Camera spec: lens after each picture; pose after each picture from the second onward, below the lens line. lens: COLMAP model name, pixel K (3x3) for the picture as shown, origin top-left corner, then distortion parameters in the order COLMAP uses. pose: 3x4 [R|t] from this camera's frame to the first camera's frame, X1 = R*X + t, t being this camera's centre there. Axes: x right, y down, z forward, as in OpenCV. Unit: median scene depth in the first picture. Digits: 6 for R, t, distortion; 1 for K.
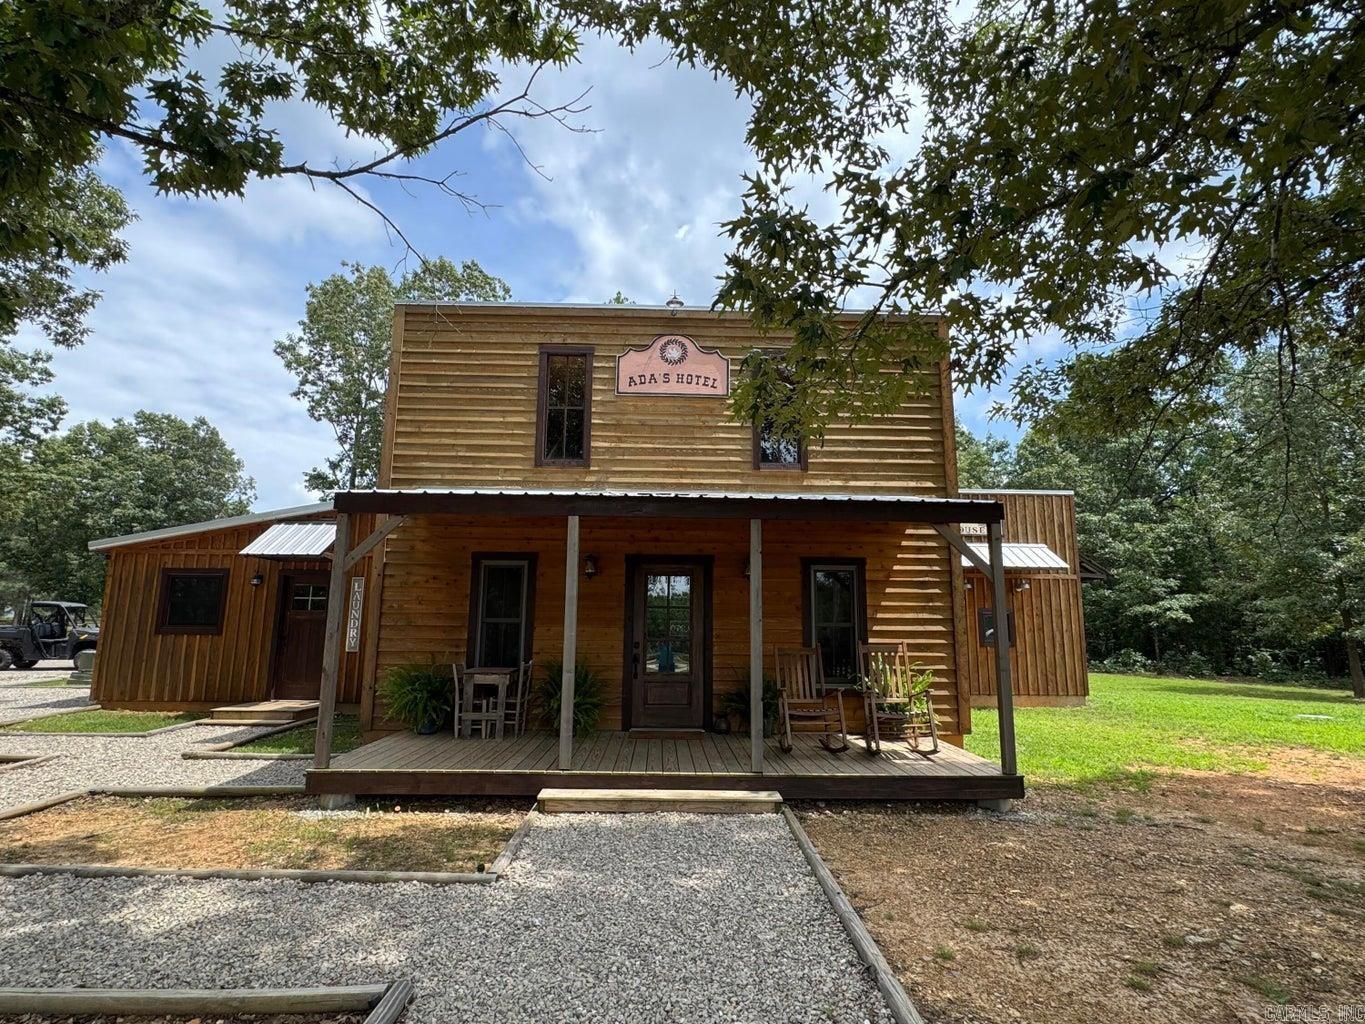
lens RADIAL K [[710.1, 0, 683.3], [0, 710.1, 504.9], [0, 0, 1]] dist [0.002947, 0.000384]
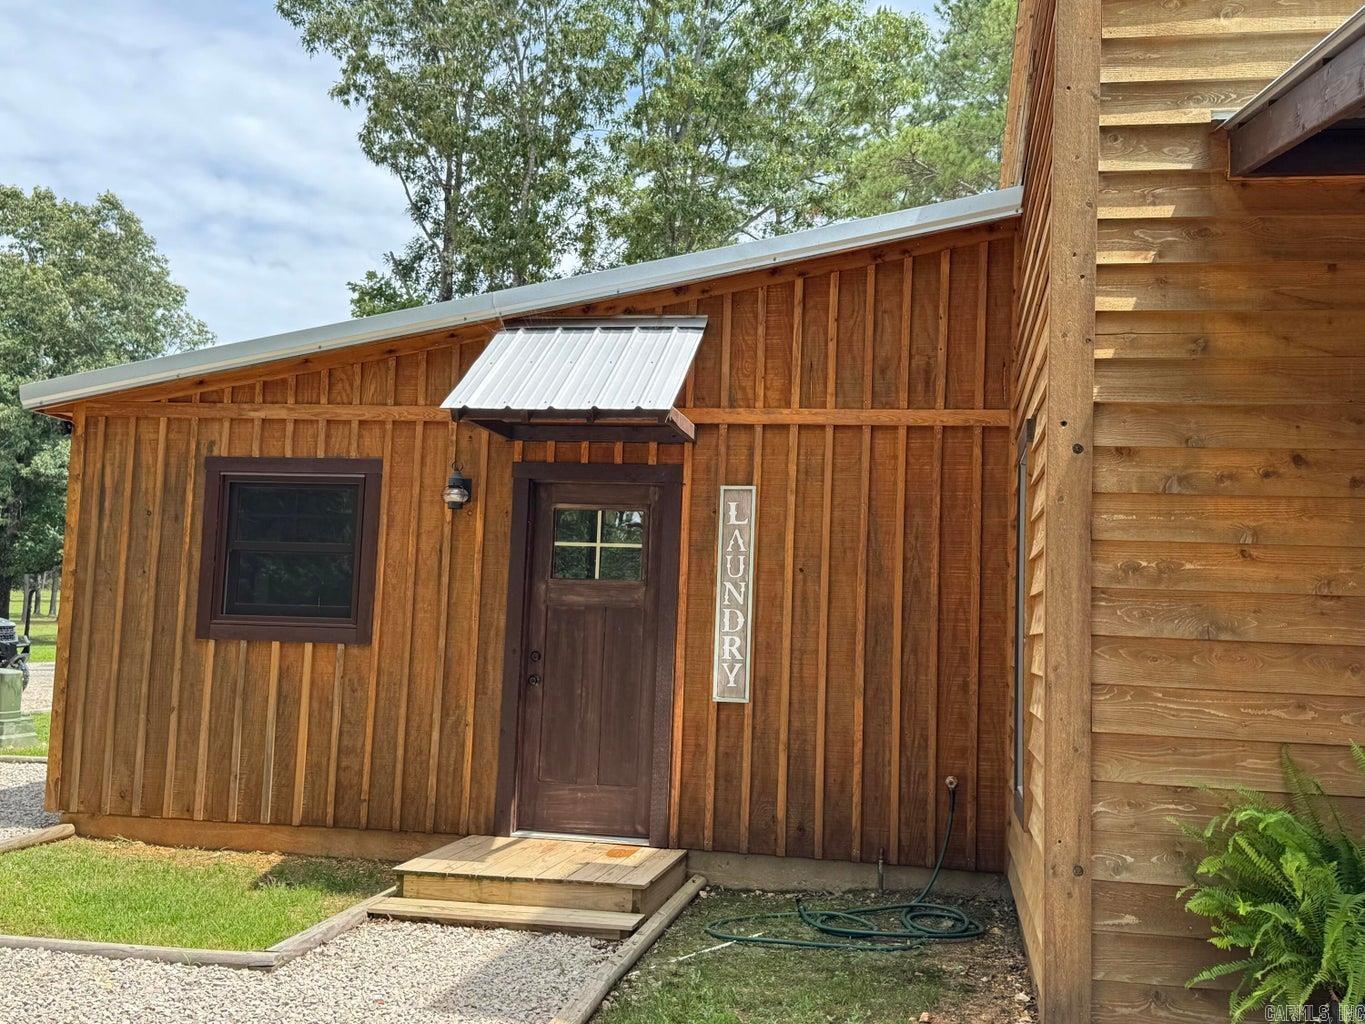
lens RADIAL K [[1469.1, 0, 681.9], [0, 1469.1, 517.7], [0, 0, 1]] dist [0.116297, 0.000000]
pose [[0.974925, 0.008693, -0.222365, -0.329546], [0.012538, 0.995504, 0.093888, 0.051955], [0.222182, -0.094322, 0.970432, 0.319260]]
